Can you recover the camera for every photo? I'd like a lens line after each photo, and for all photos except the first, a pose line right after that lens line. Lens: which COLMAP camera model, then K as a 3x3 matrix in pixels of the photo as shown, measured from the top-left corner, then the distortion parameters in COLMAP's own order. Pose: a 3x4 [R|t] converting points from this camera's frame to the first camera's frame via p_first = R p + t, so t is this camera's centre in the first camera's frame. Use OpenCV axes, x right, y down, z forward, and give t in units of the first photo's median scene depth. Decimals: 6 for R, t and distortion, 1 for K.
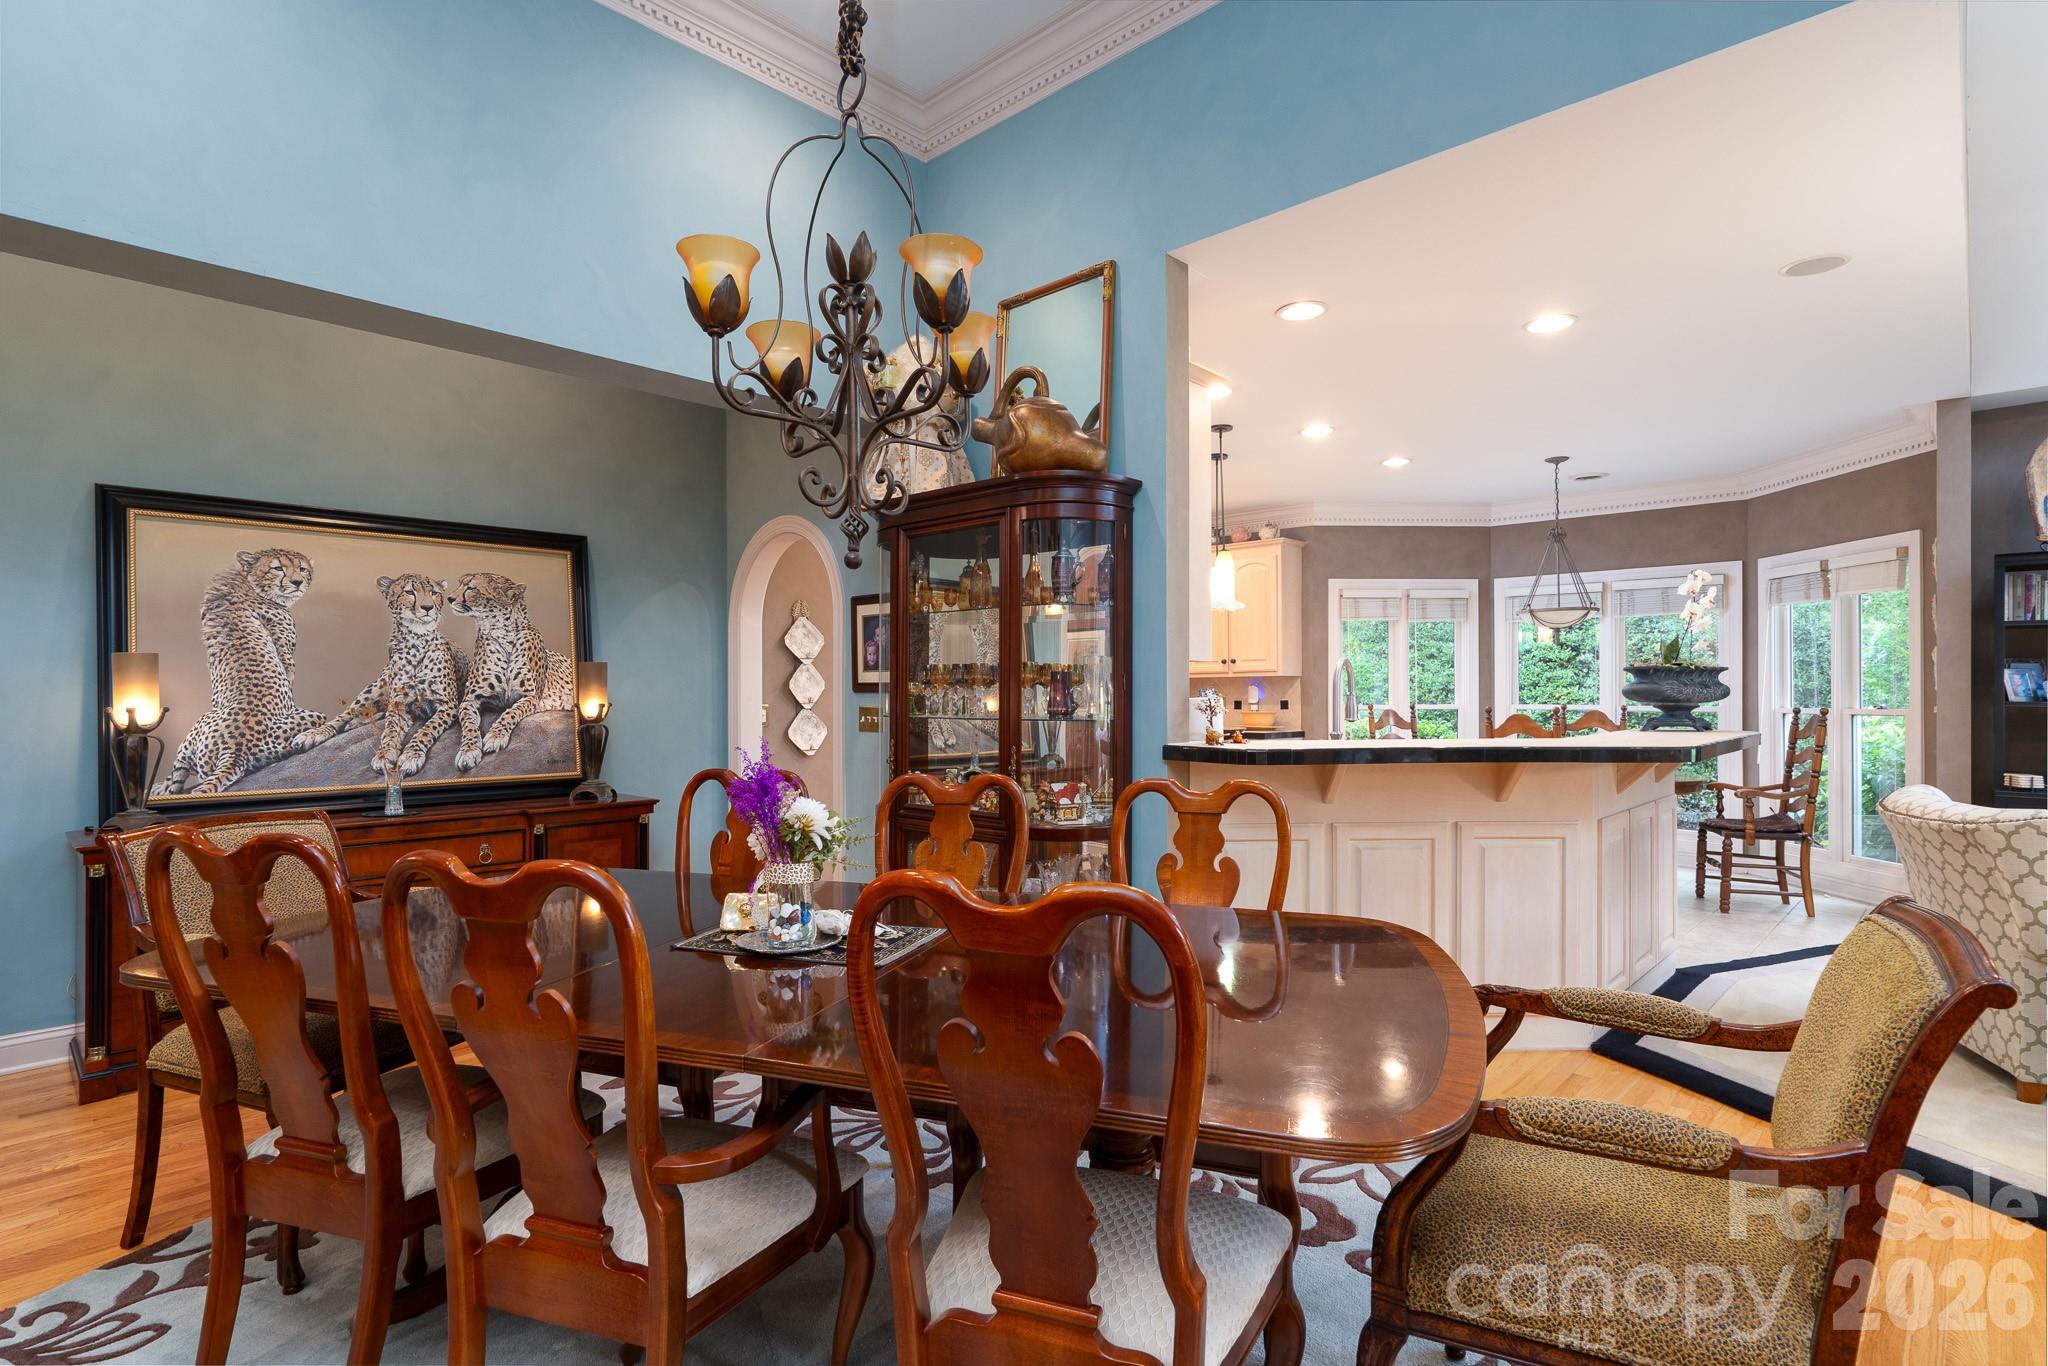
lens RADIAL K [[1033.8, 0, 1018.6], [0, 1033.8, 679.6], [0, 0, 1]] dist [0.000135, 0.000804]
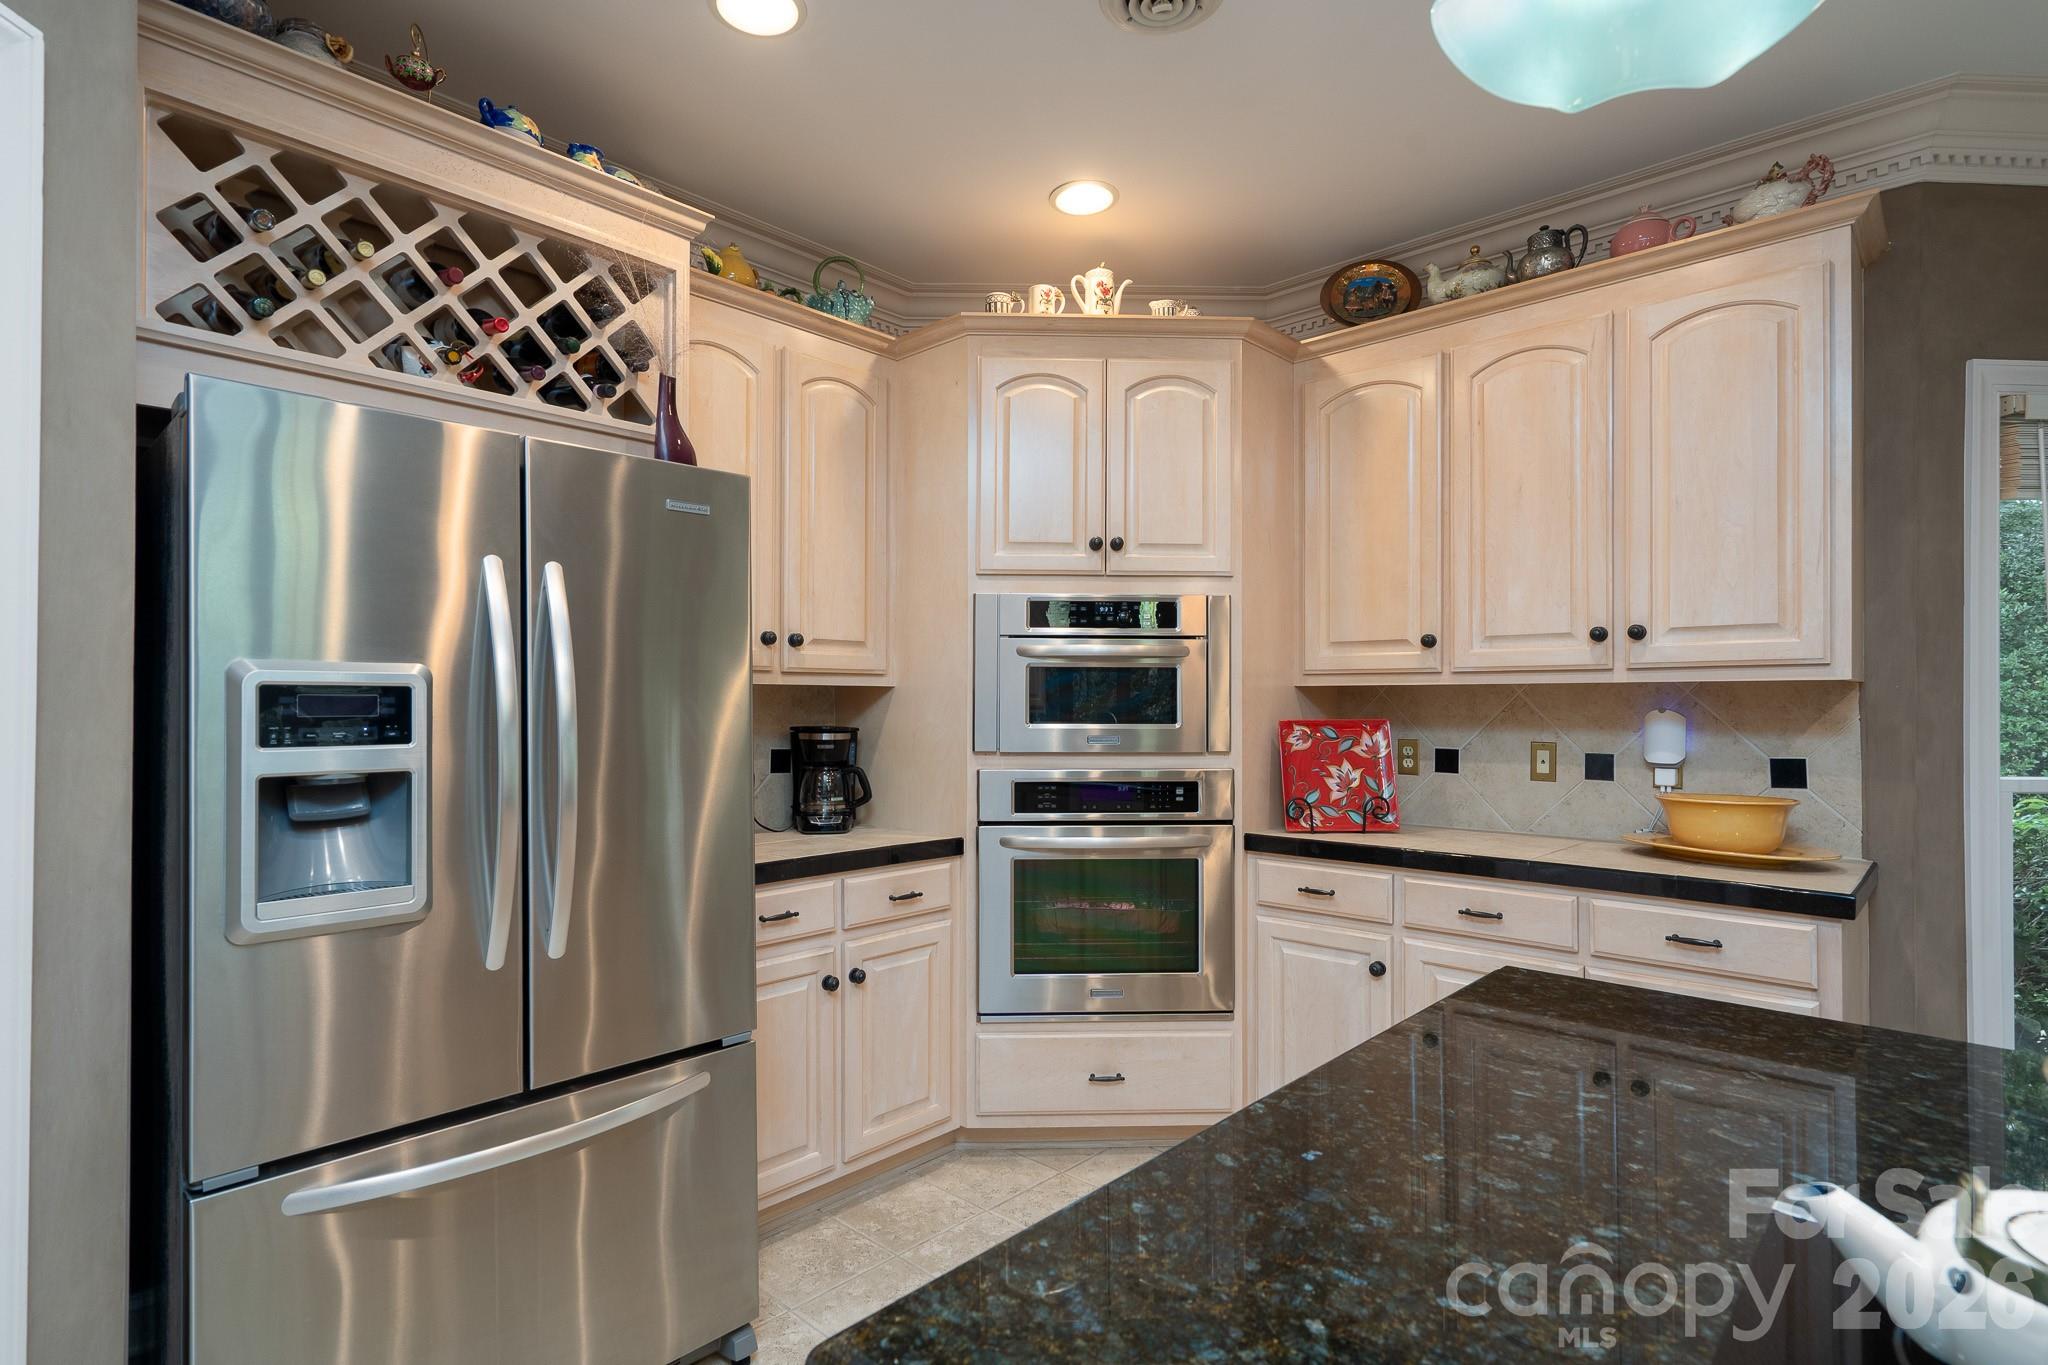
lens RADIAL K [[1033.8, 0, 1054.9], [0, 1033.8, 696.8], [0, 0, 1]] dist [0.000135, 0.000804]
pose [[0.999919, 0.012582, -0.002109, 0.033982], [-0.012559, 0.999865, 0.010586, 0.000675], [0.002242, -0.010558, 0.999942, 0.697510]]
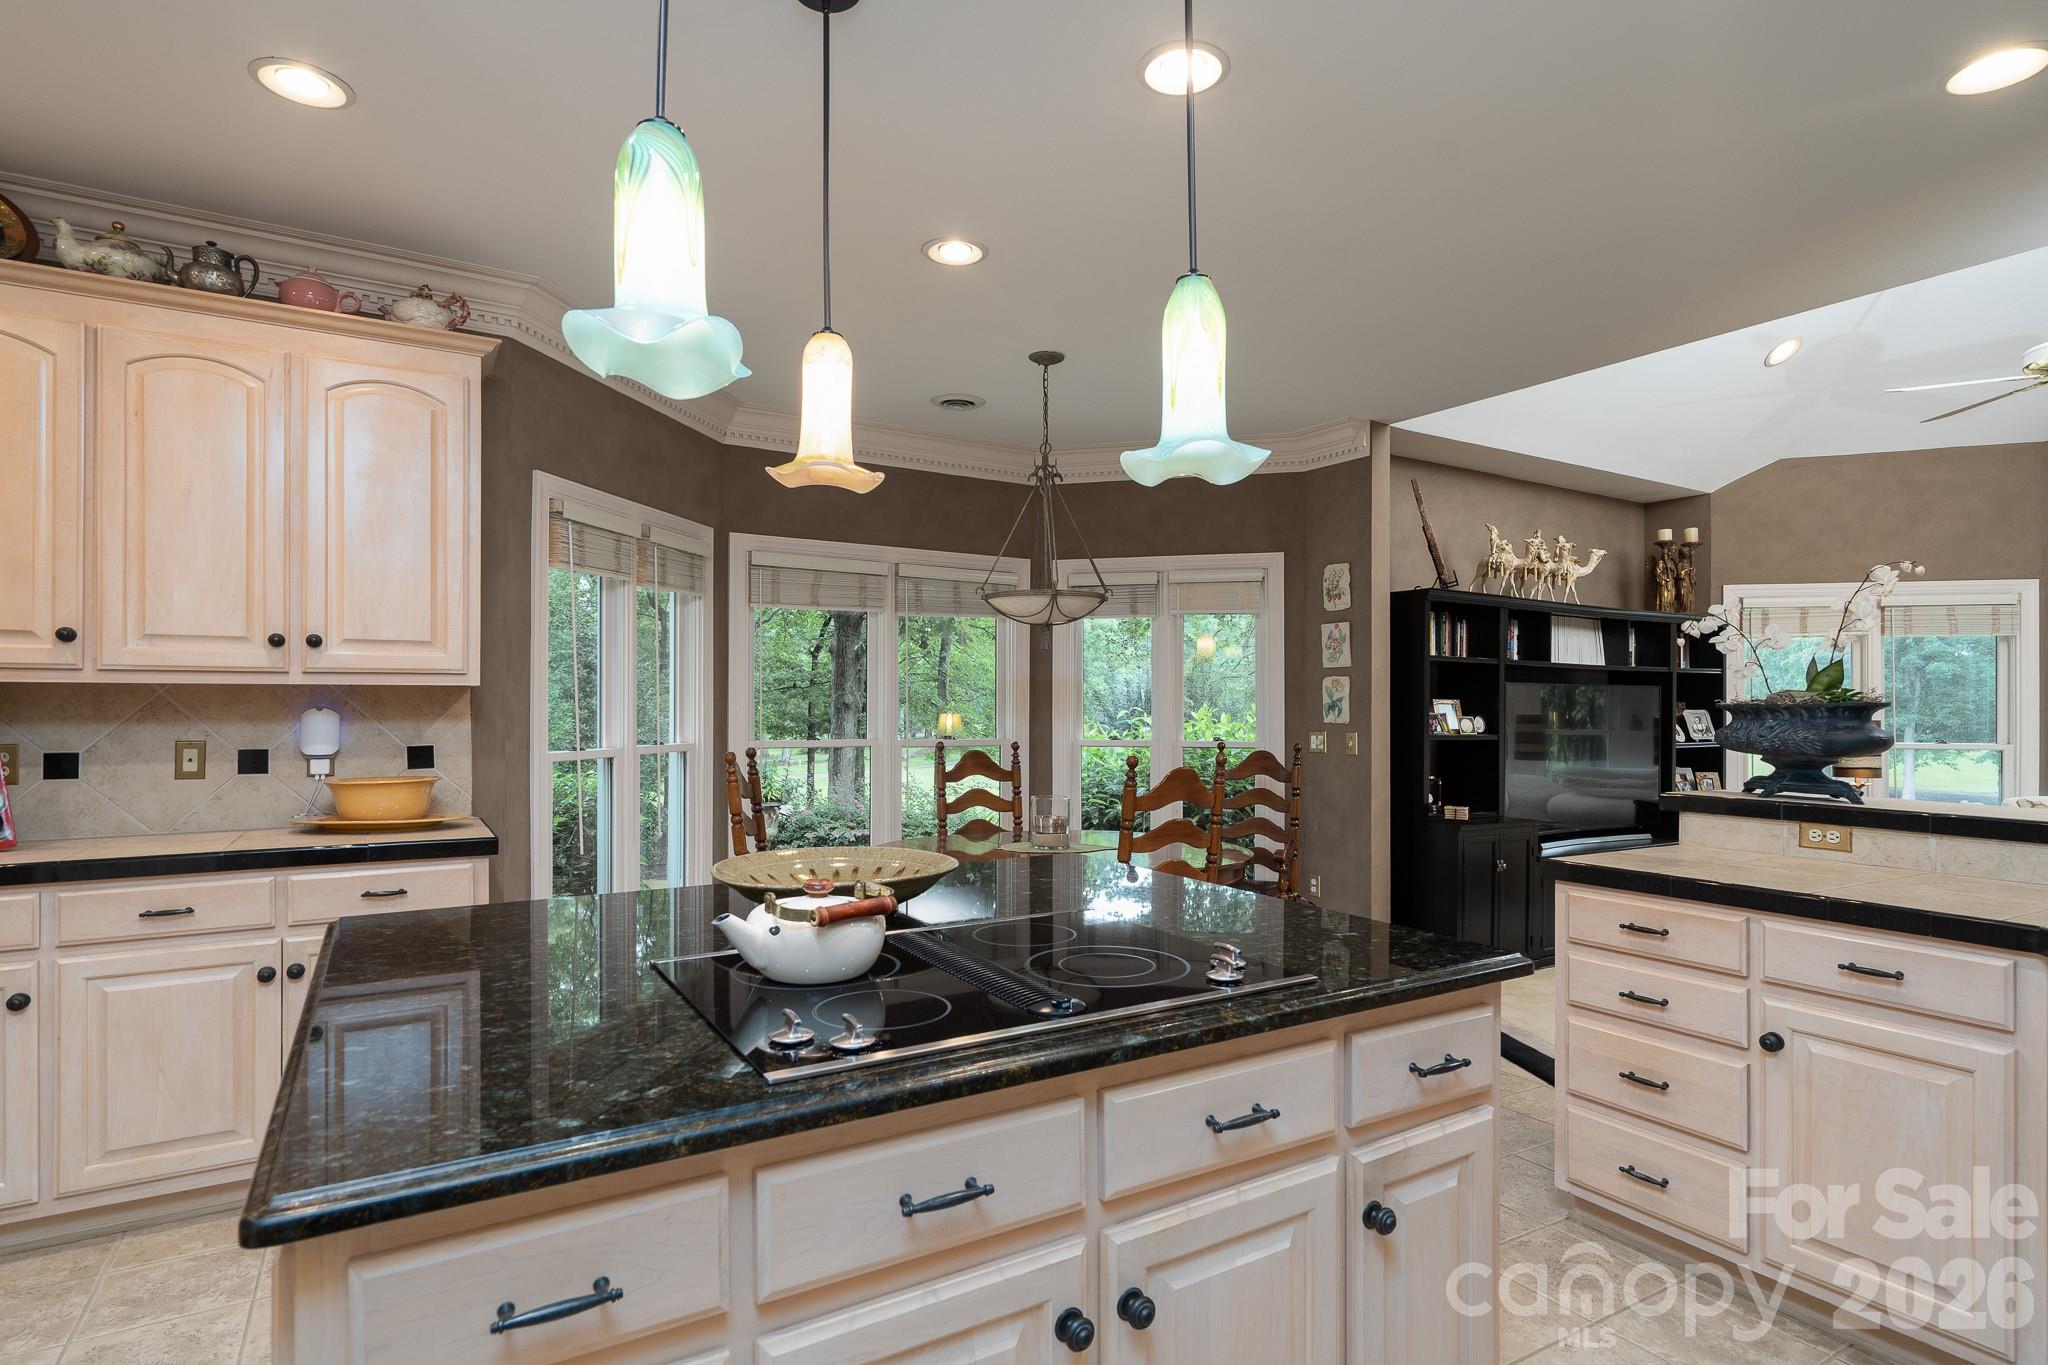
lens RADIAL K [[1033.8, 0, 1026.0], [0, 1033.8, 700.4], [0, 0, 1]] dist [0.000135, 0.000804]
pose [[0.284813, 0.014252, 0.958477, -0.065622], [-0.019899, 0.999762, -0.008953, 0.001309], [-0.958377, -0.016523, 0.285029, 0.670308]]
